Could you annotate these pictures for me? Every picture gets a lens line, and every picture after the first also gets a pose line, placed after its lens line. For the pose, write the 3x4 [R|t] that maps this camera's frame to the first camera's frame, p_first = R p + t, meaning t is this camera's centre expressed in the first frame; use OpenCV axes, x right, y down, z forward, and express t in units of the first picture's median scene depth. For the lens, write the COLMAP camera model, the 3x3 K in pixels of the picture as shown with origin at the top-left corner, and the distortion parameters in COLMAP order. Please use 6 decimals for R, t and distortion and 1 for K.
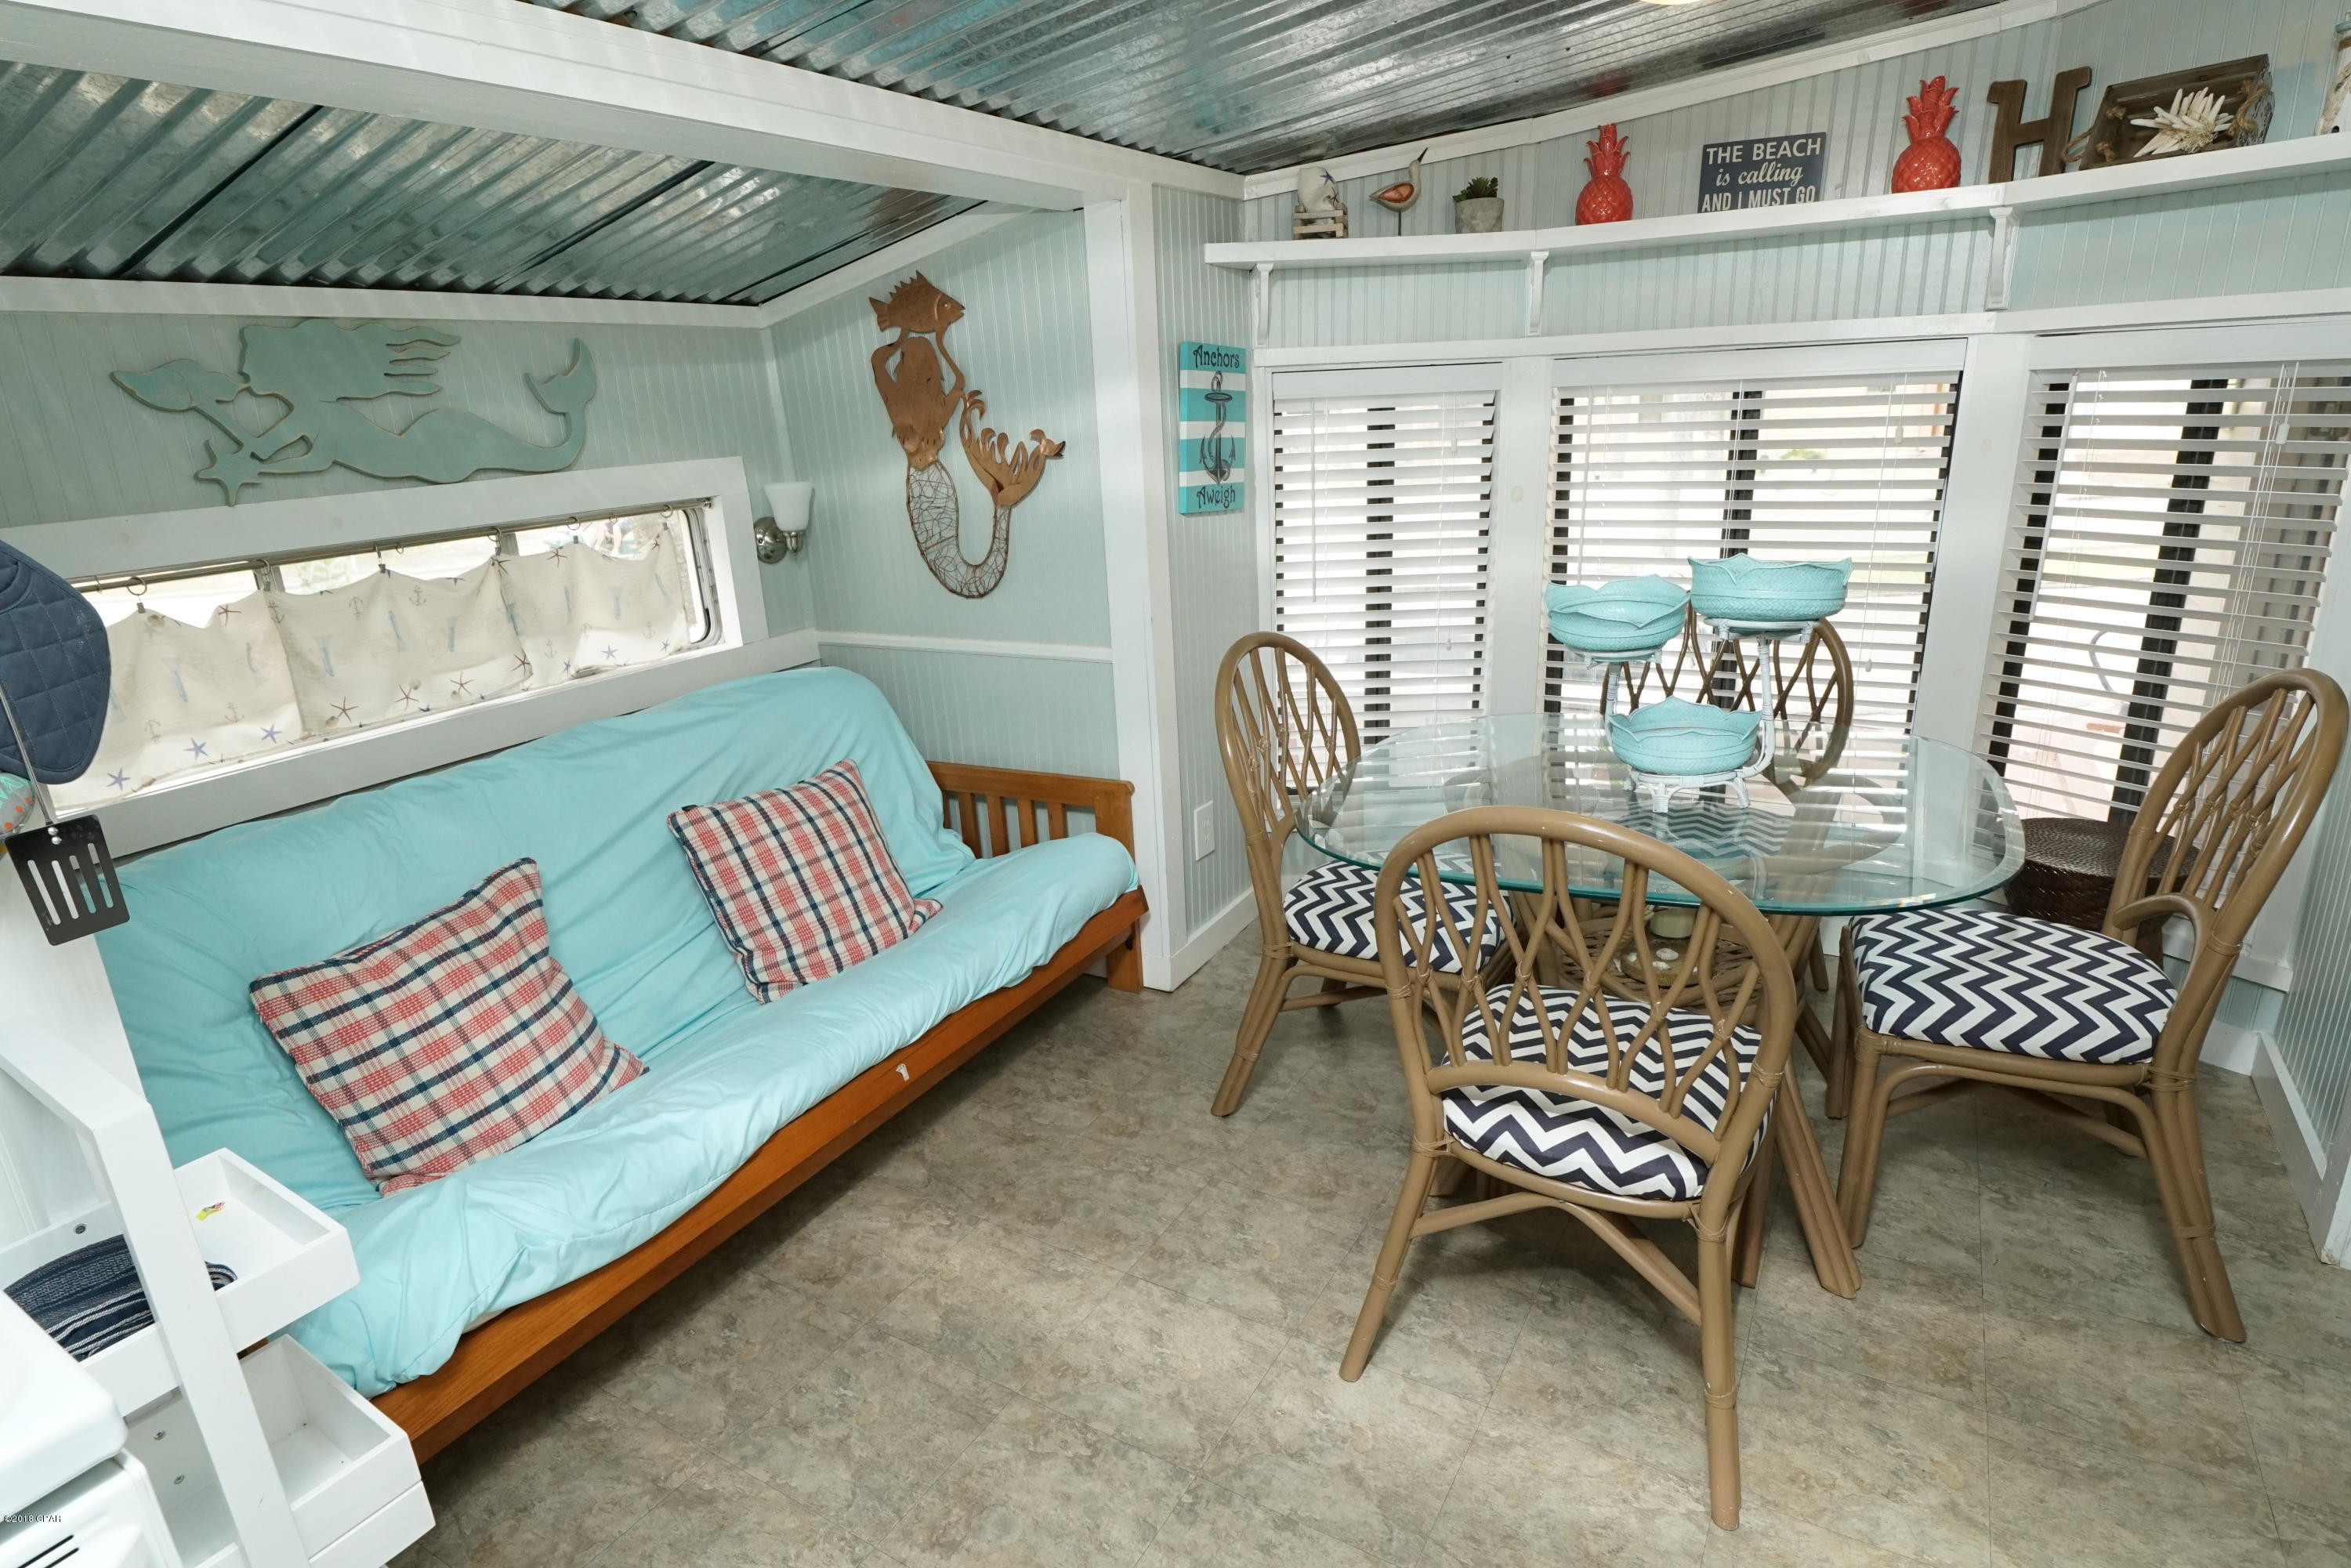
lens RADIAL K [[1247.8, 0, 1136.8], [0, 1247.8, 812.3], [0, 0, 1]] dist [-0.022161, -0.000075]
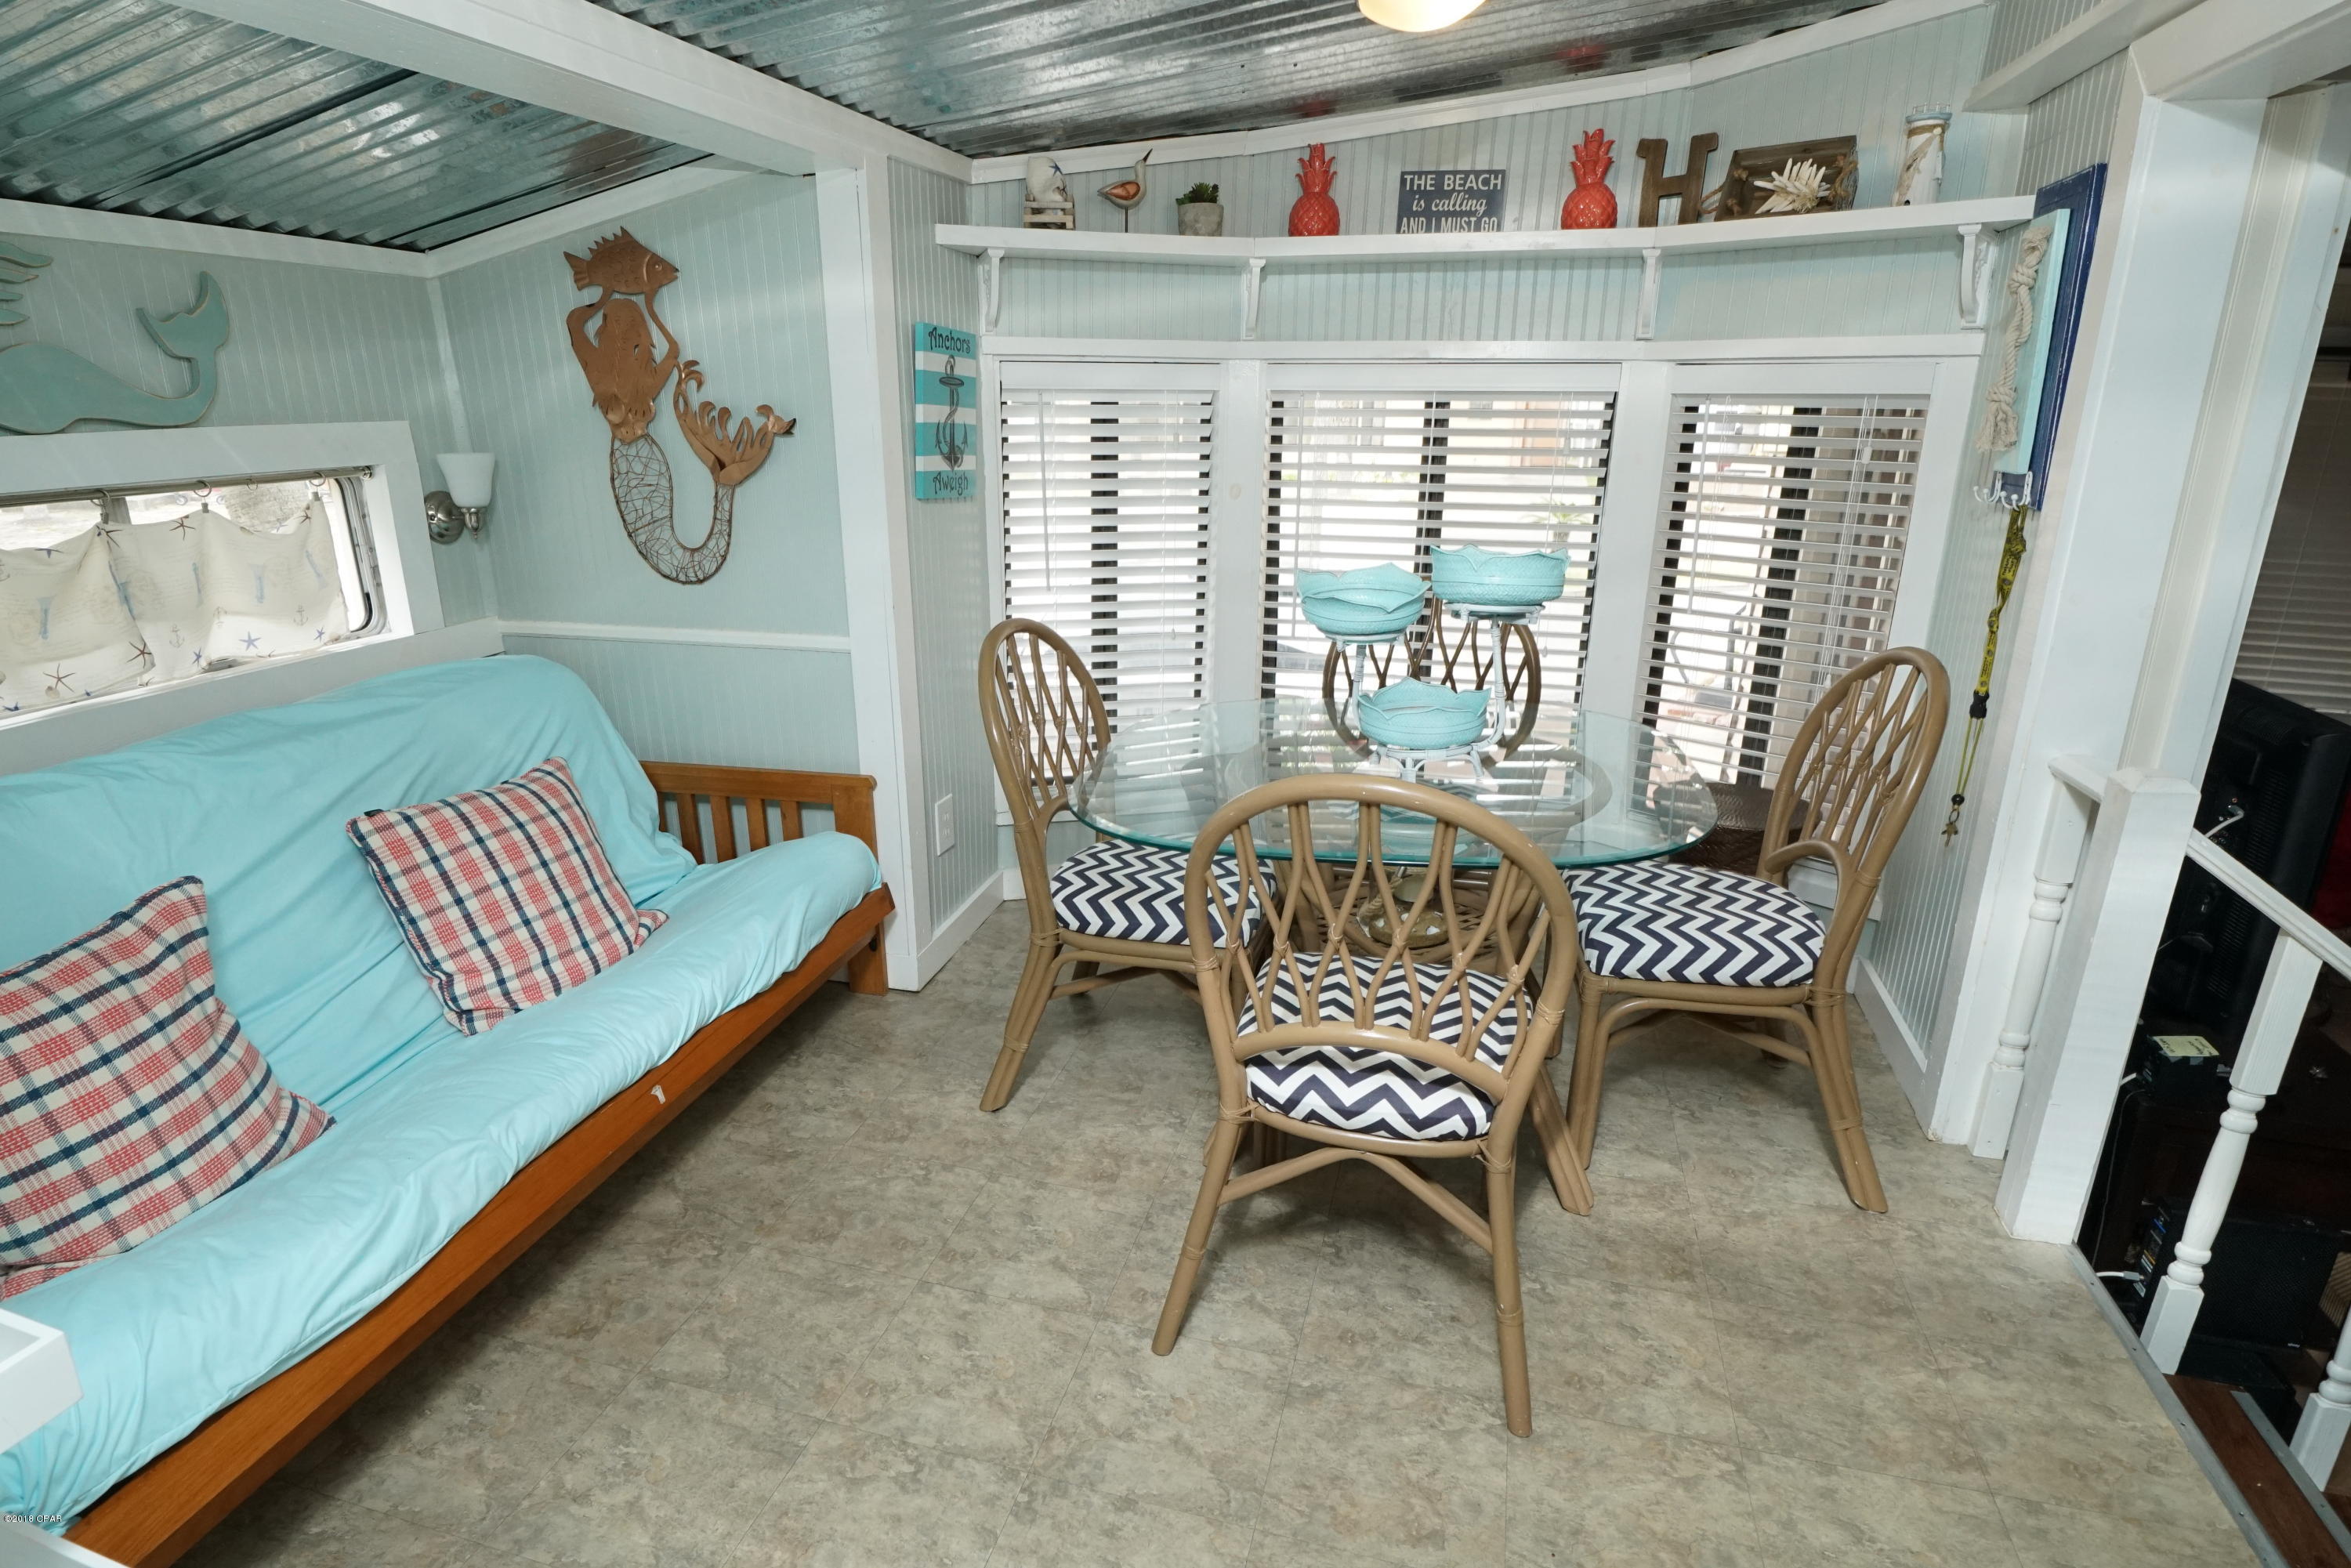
lens RADIAL K [[1247.8, 0, 1148.9], [0, 1247.8, 806.8], [0, 0, 1]] dist [-0.022161, -0.000075]
pose [[0.963077, -0.034667, 0.266986, -0.067283], [0.036351, 0.999338, -0.001368, 0.010246], [-0.266762, 0.011023, 0.963699, 0.018645]]
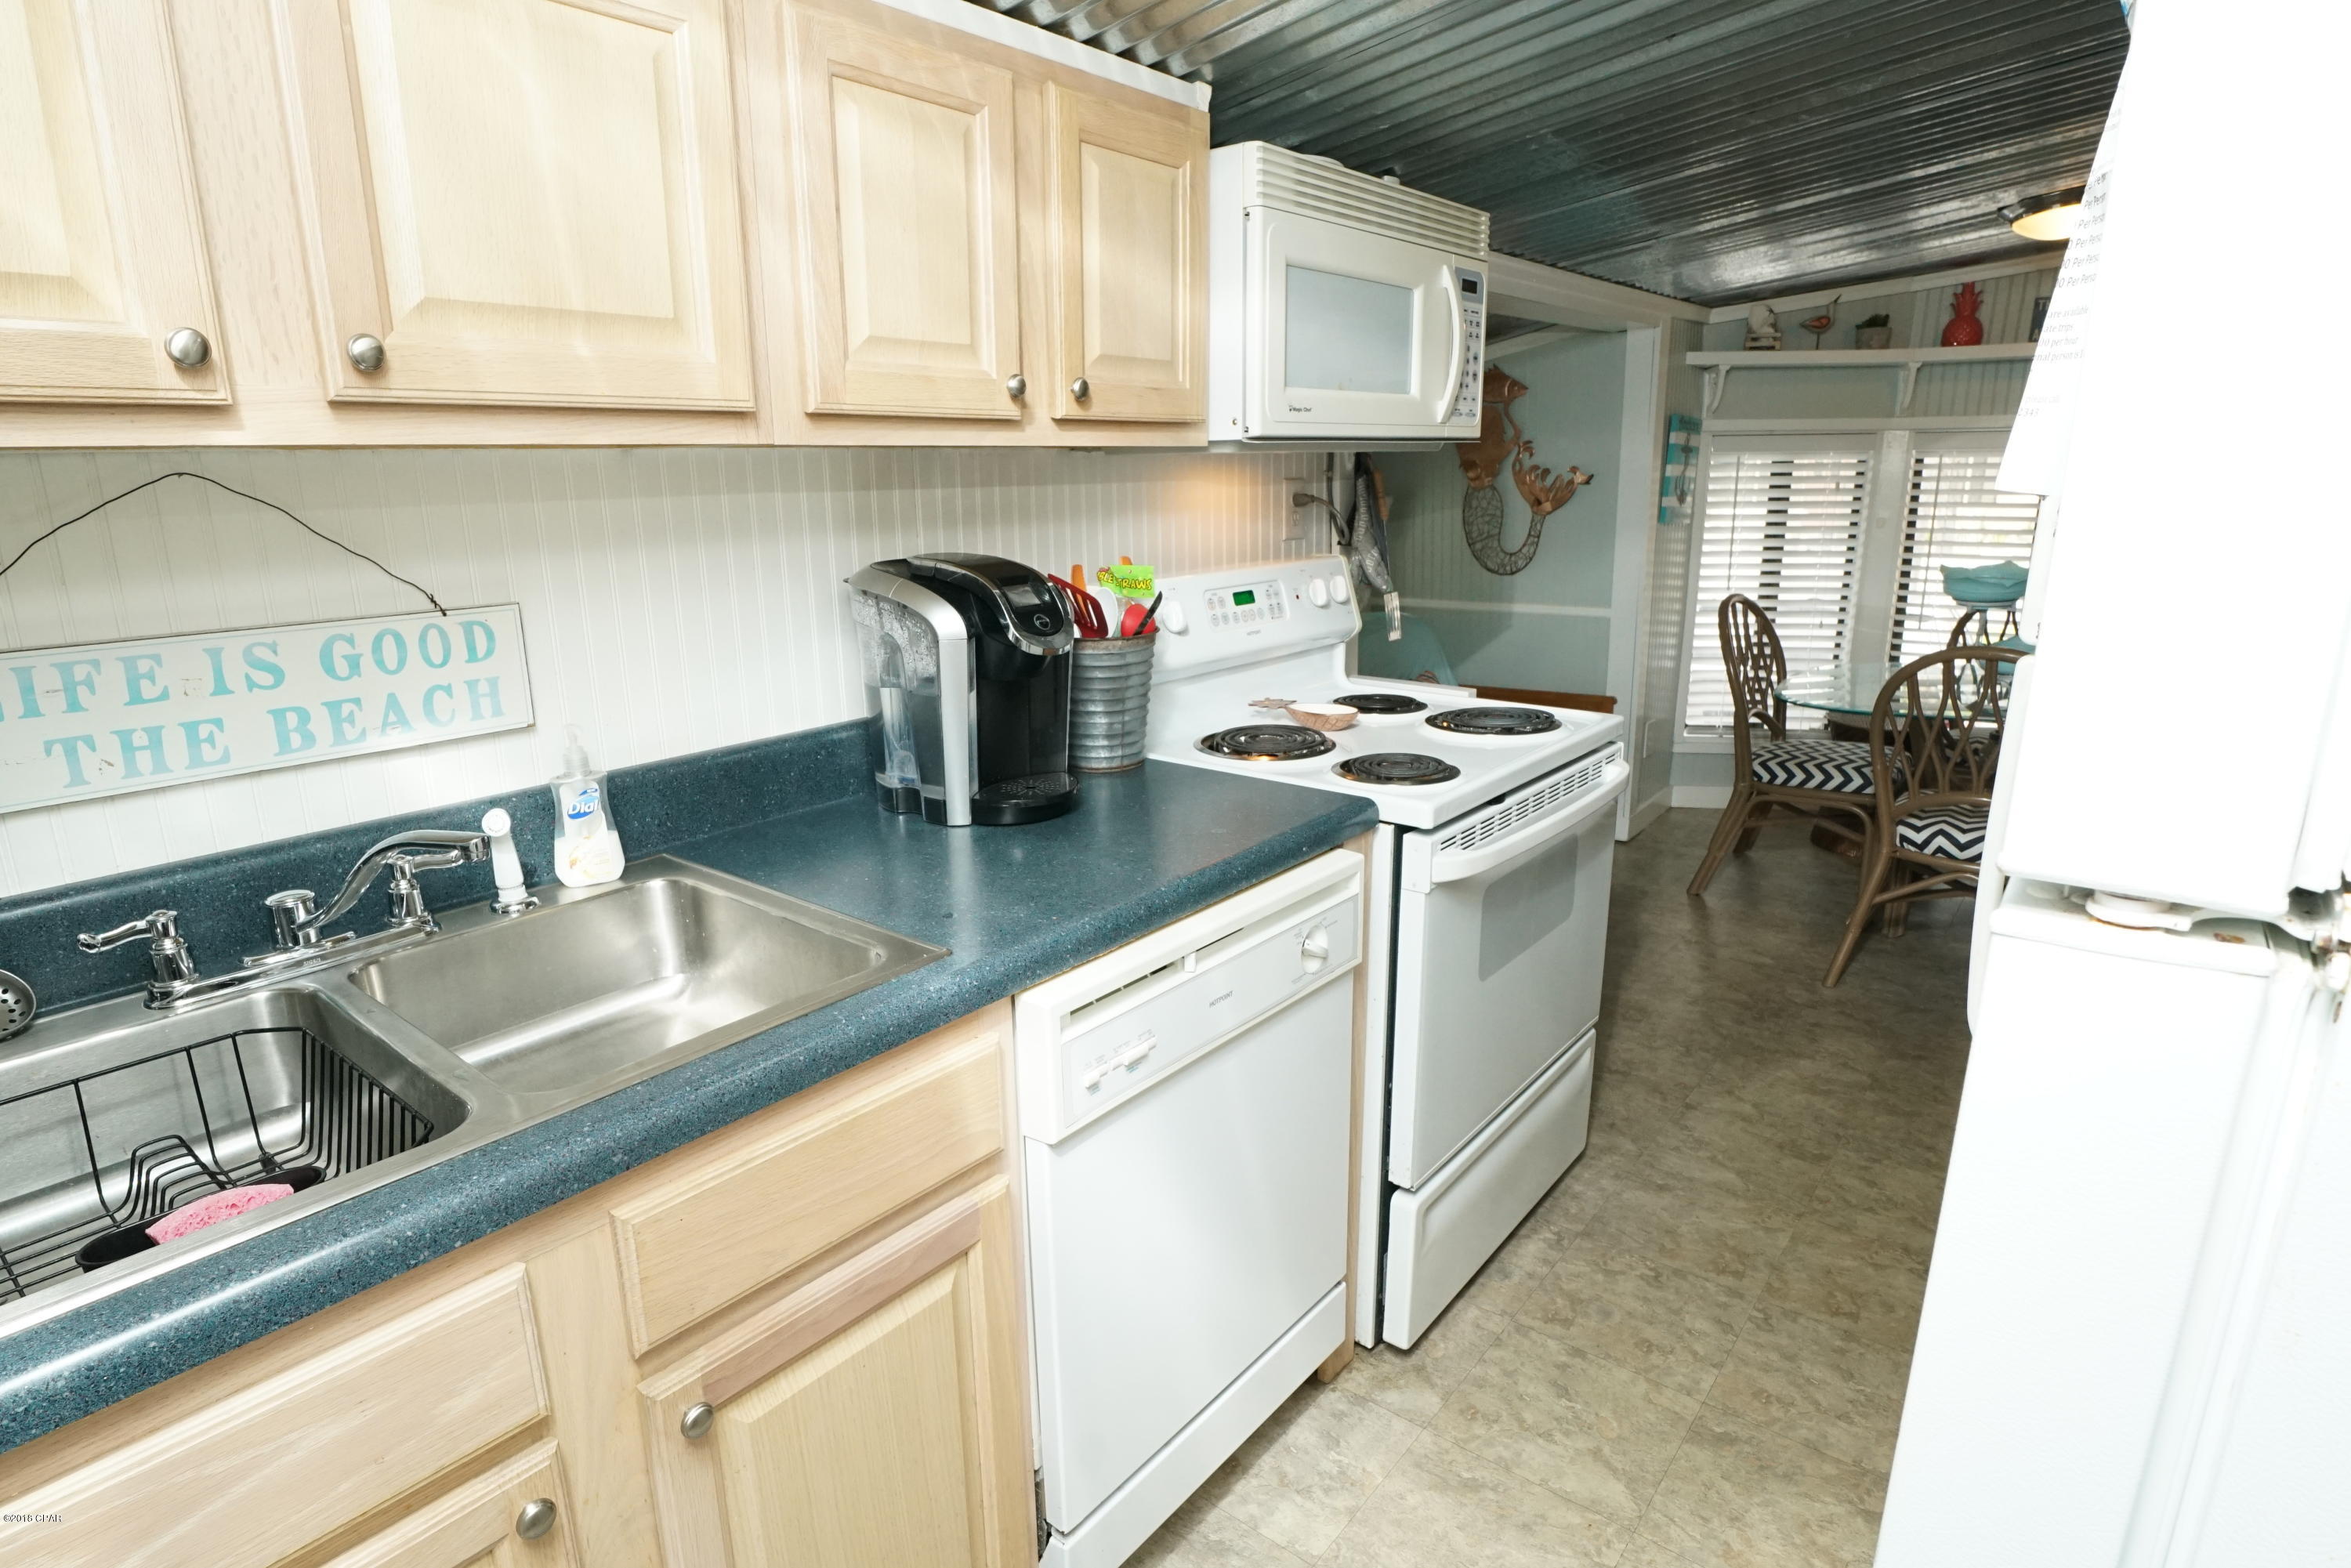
lens RADIAL K [[1247.8, 0, 1151.3], [0, 1247.8, 781.3], [0, 0, 1]] dist [-0.022161, -0.000075]
pose [[0.989417, 0.062206, -0.131088, -0.415896], [-0.070044, 0.995968, -0.056055, 0.235045], [0.127073, 0.064643, 0.989785, -0.653331]]
